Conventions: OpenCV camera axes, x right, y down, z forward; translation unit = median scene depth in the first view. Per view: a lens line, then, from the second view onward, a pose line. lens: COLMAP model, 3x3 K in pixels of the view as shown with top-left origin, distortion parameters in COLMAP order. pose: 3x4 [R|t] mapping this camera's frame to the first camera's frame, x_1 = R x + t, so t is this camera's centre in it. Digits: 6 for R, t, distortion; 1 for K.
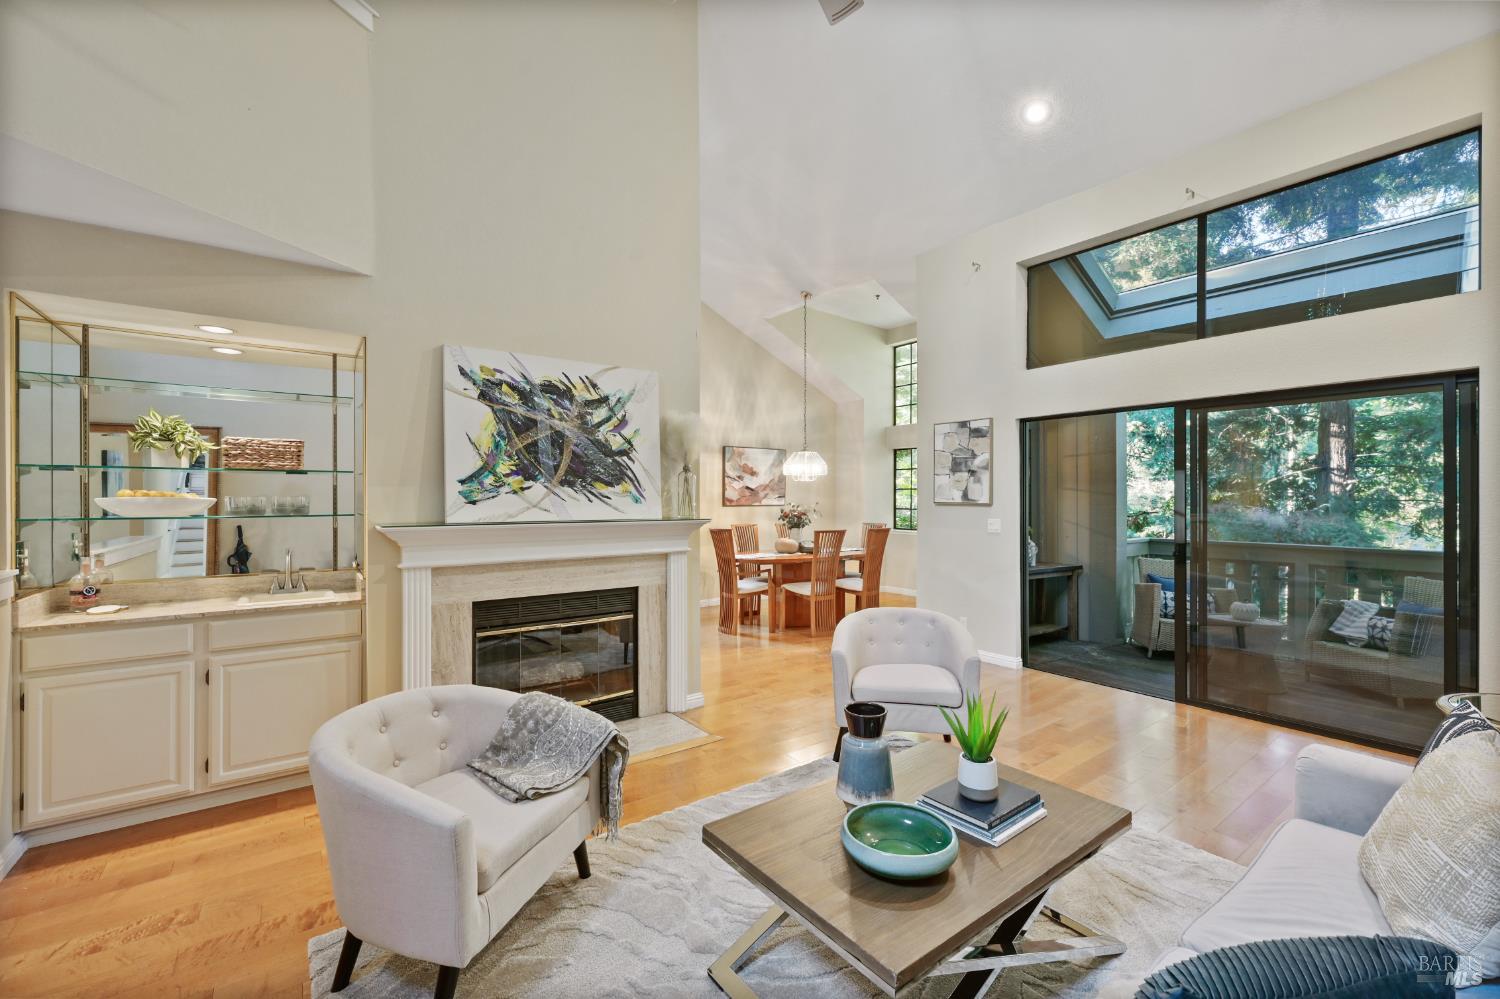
lens RADIAL K [[635.7, 0, 747.4], [0, 635.7, 499.1], [0, 0, 1]] dist [0.003464, -0.000039]
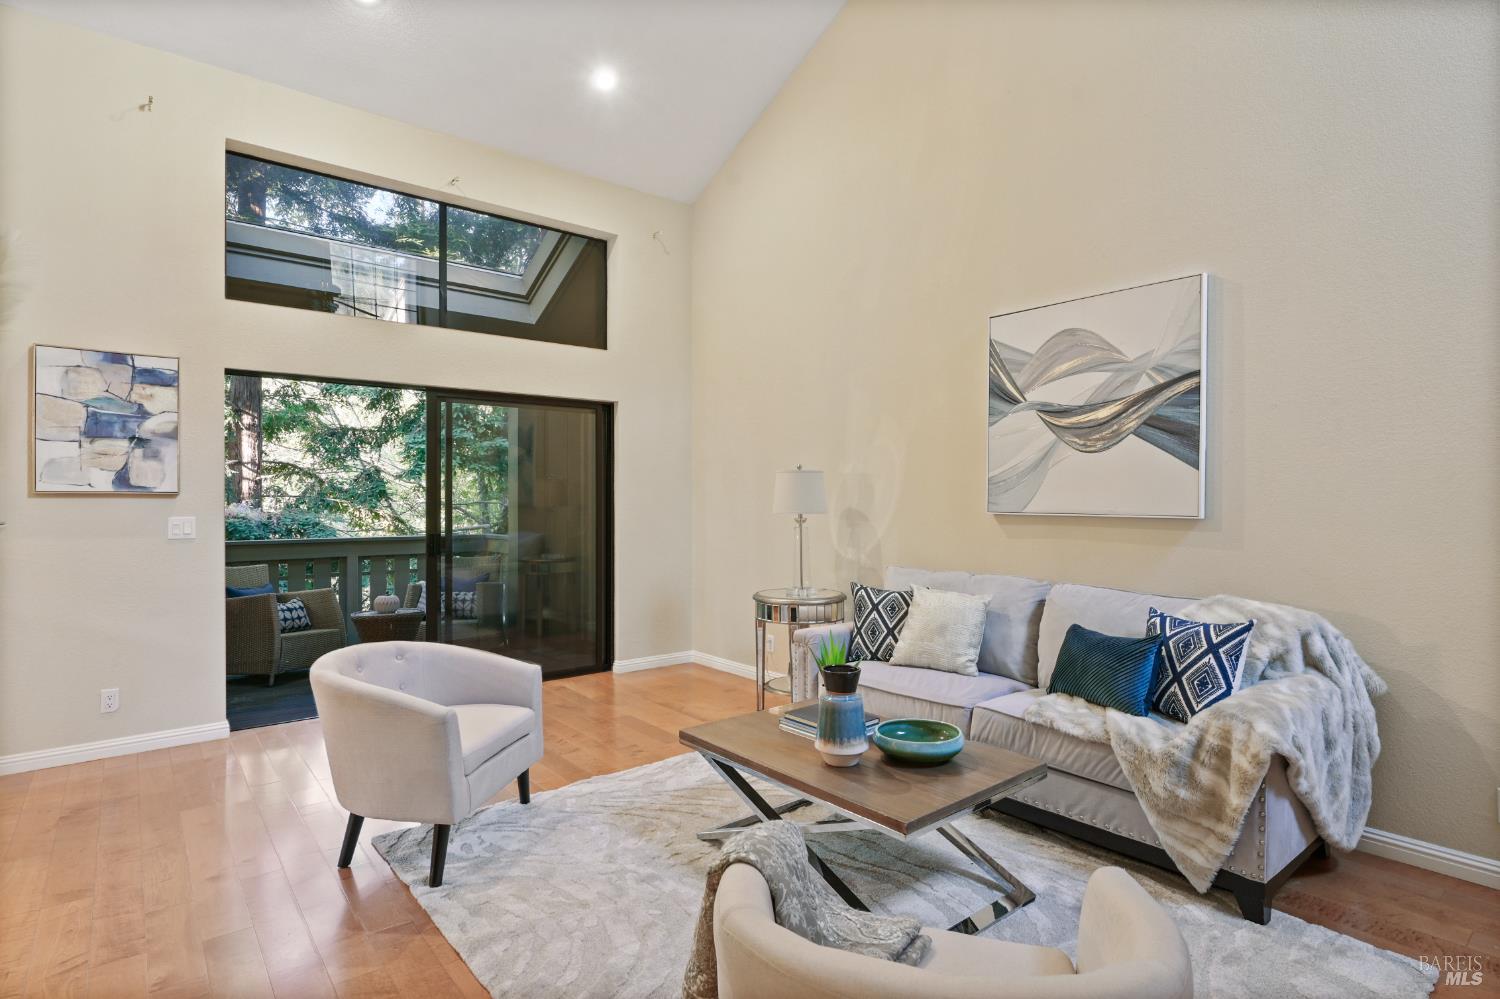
lens RADIAL K [[769.2, 0, 748.6], [0, 769.2, 501.4], [0, 0, 1]] dist [-0.002920, -0.000277]
pose [[-0.048725, 0.000923, 0.998812, -0.404963], [-0.002368, 0.999997, -0.001040, 0.014420], [-0.998809, -0.002416, -0.048723, 0.467990]]
